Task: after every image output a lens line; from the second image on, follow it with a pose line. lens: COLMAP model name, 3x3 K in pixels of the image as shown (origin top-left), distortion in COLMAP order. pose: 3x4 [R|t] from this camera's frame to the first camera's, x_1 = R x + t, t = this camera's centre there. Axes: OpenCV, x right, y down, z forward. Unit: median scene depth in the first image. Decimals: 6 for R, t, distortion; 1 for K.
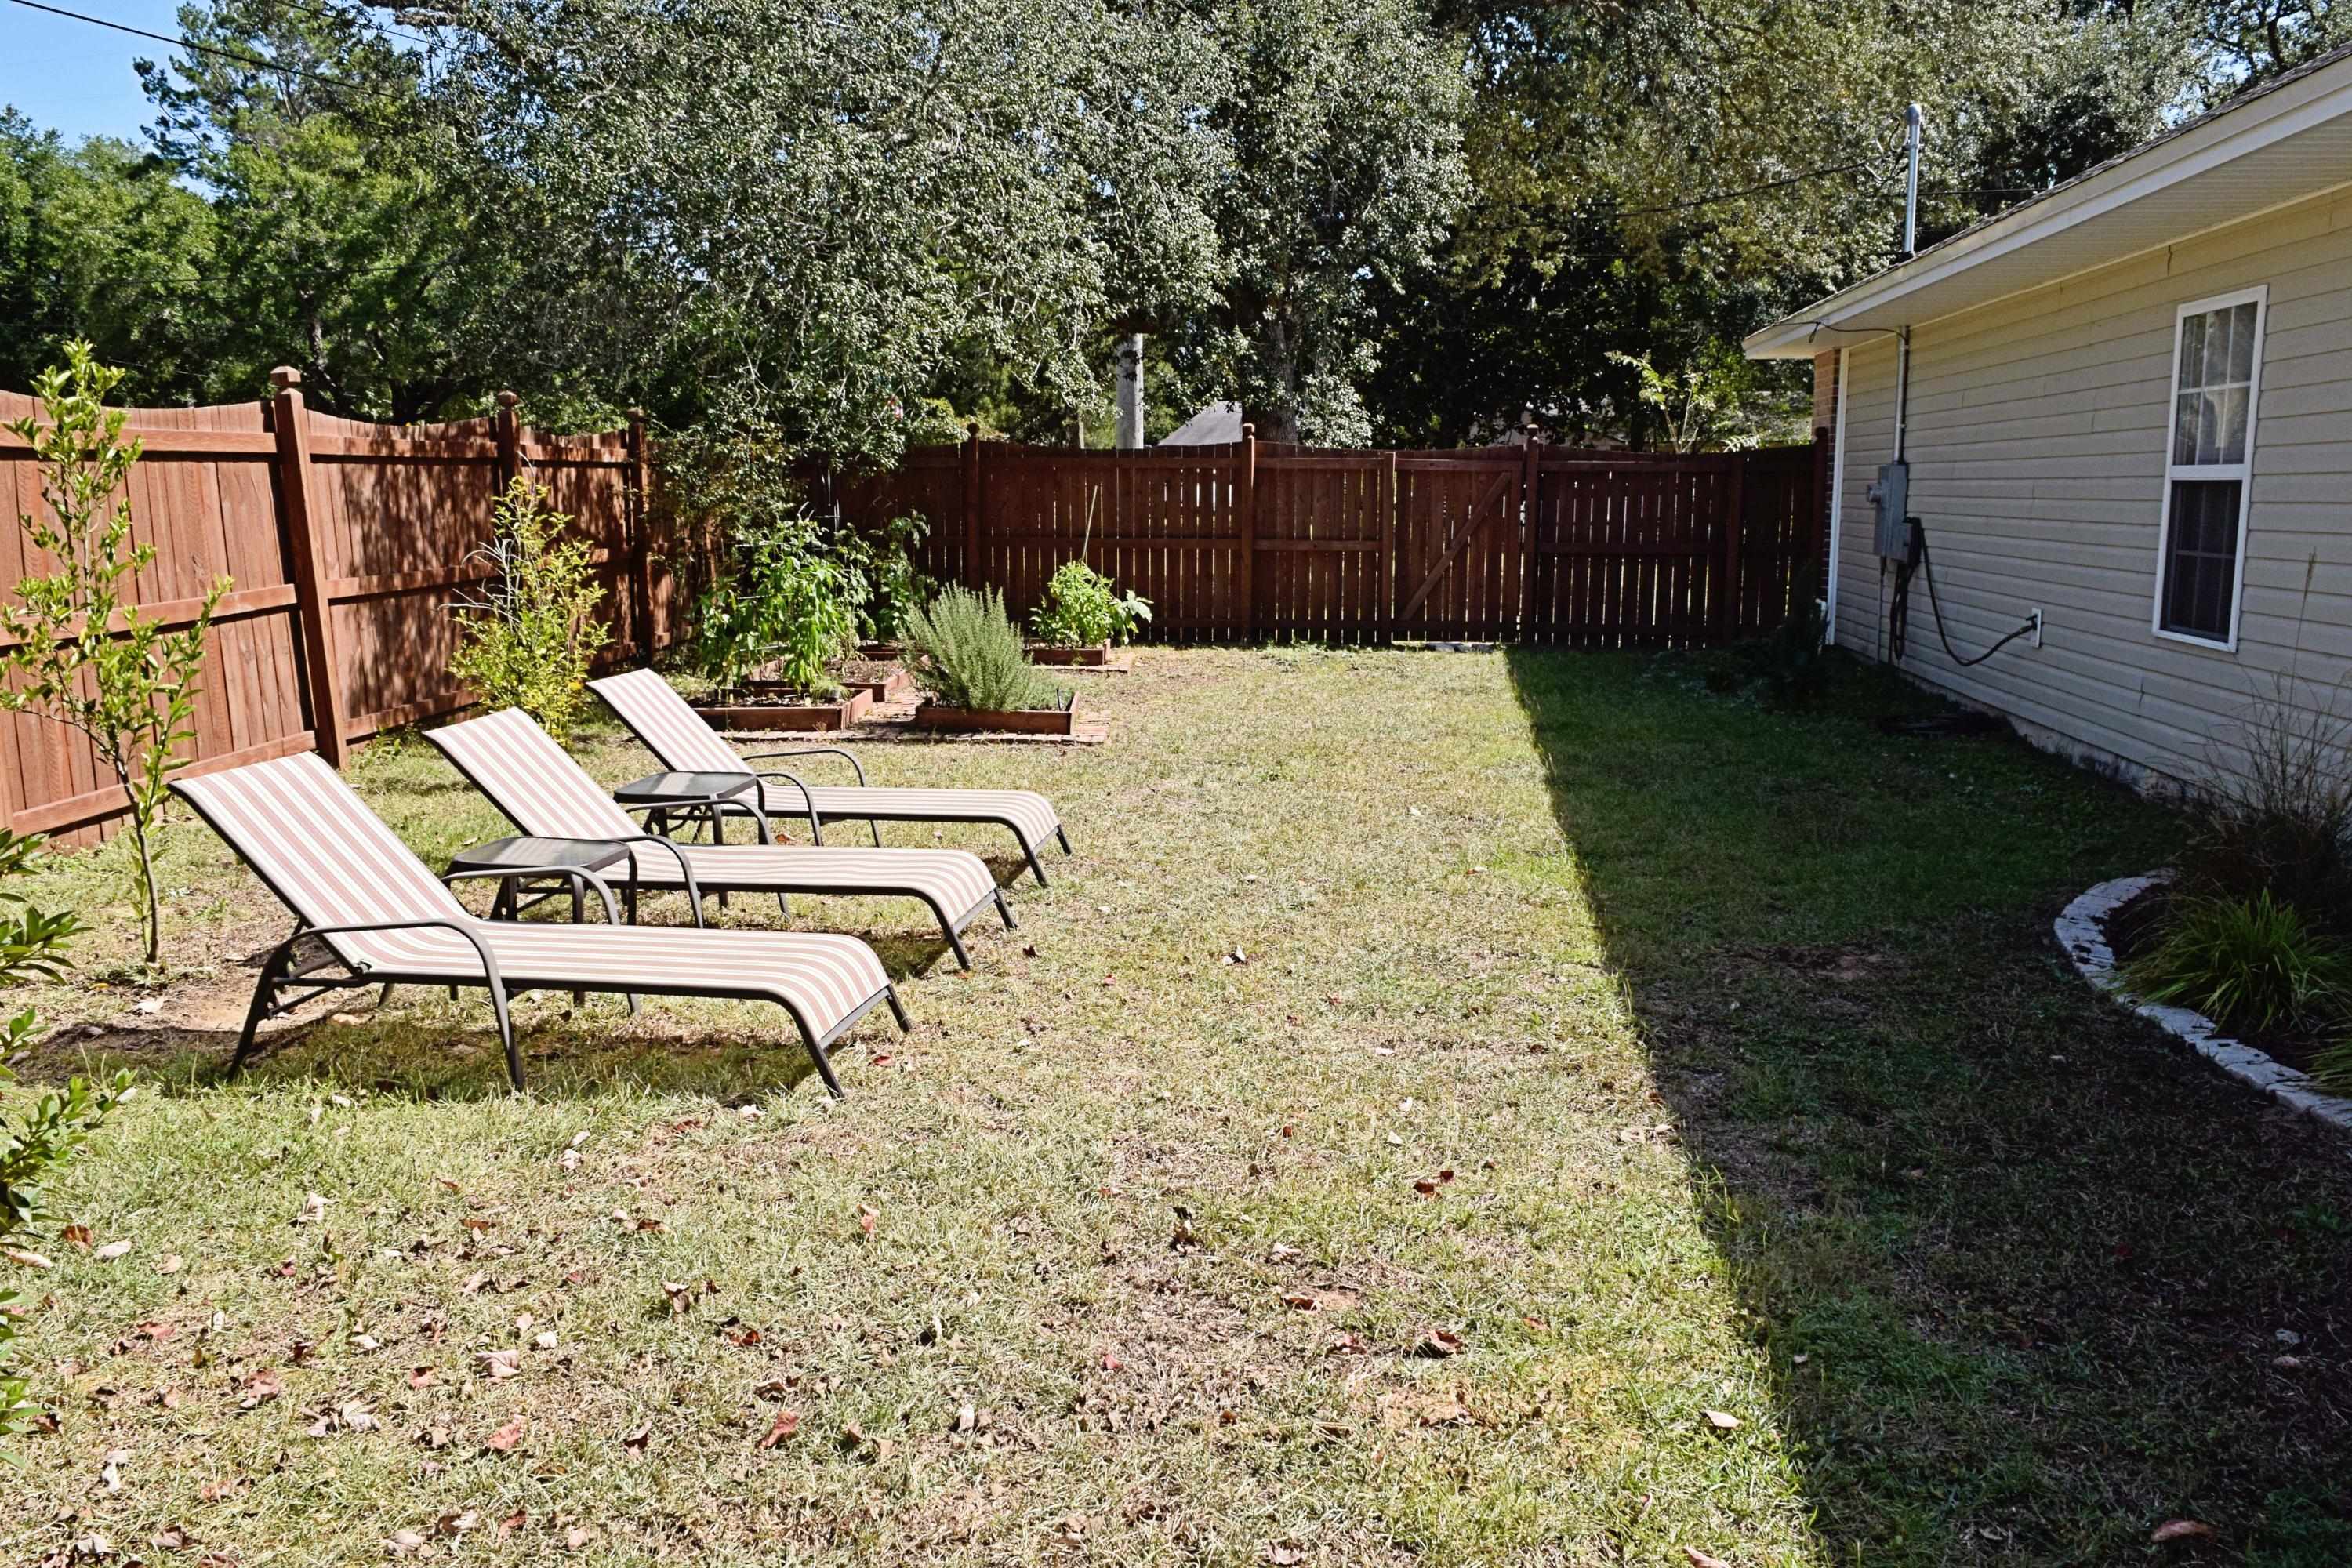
lens RADIAL K [[1818.7, 0, 1181.9], [0, 1818.7, 782.2], [0, 0, 1]] dist [-0.024696, 0.017740]
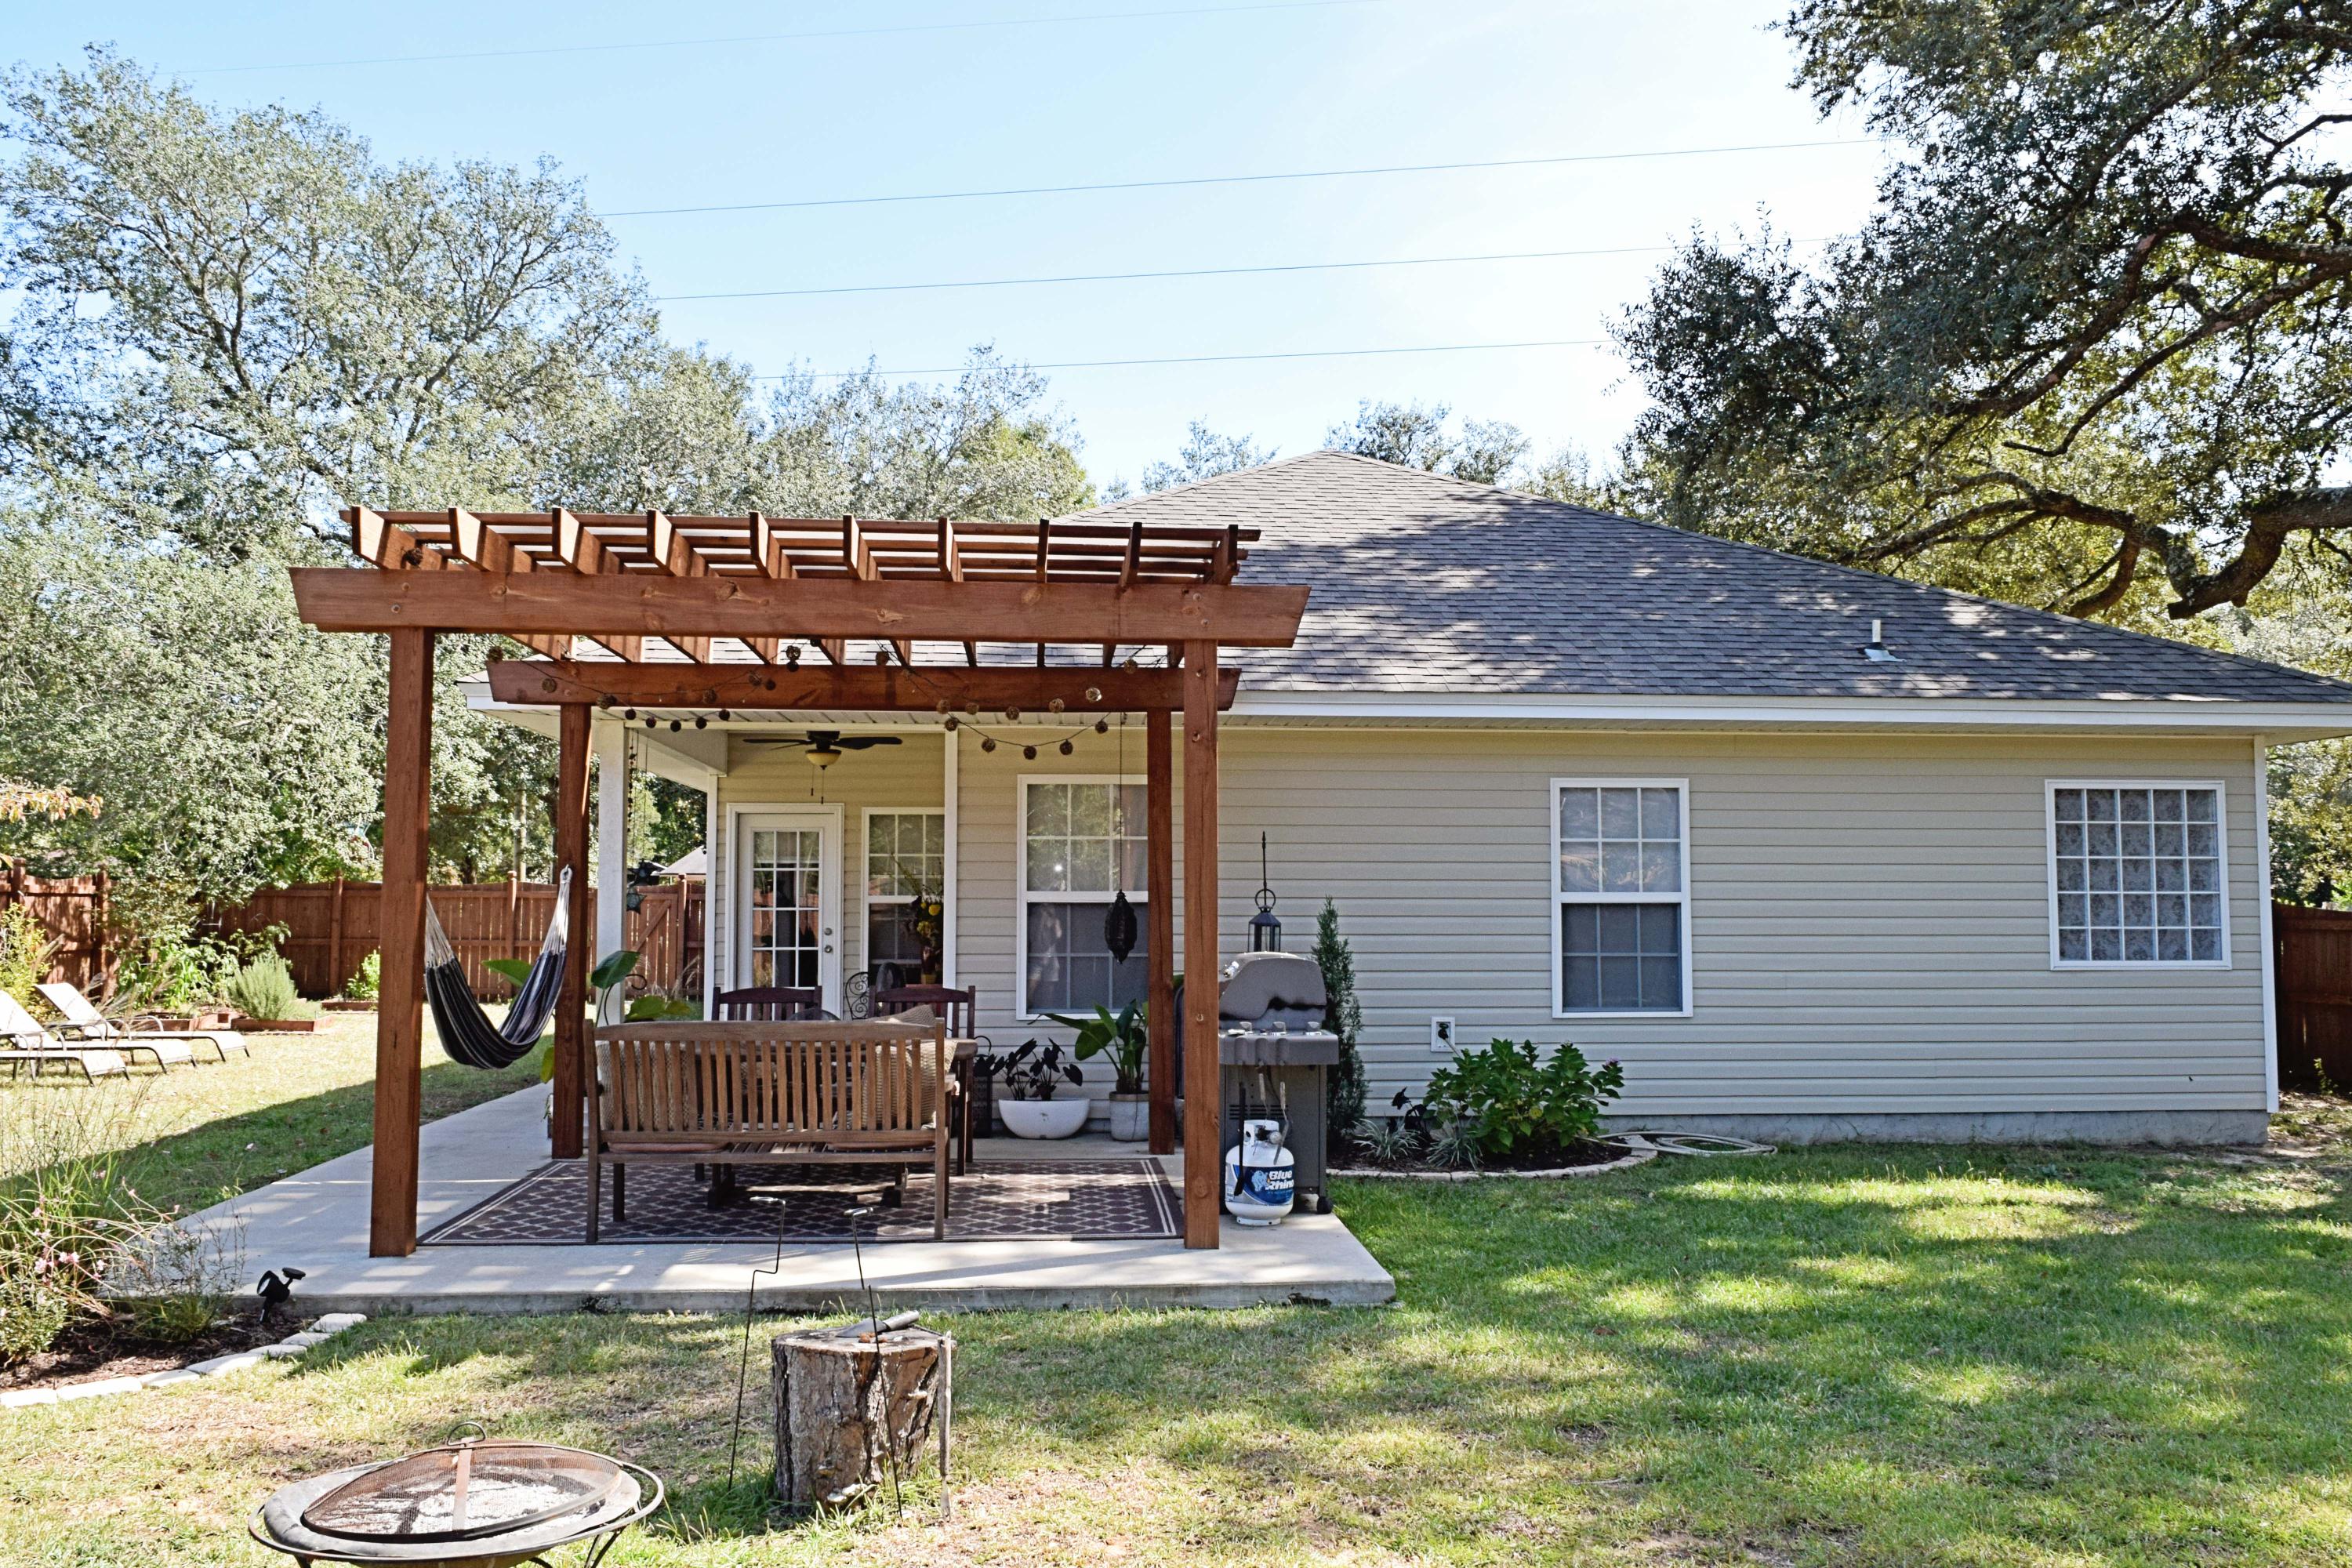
lens RADIAL K [[1818.7, 0, 1165.7], [0, 1818.7, 788.9], [0, 0, 1]] dist [-0.024696, 0.017740]
pose [[0.979357, 0.014242, 0.201638, 0.367296], [0.031571, 0.974496, -0.222172, 0.150800], [-0.199659, 0.223951, 0.953930, -0.925892]]
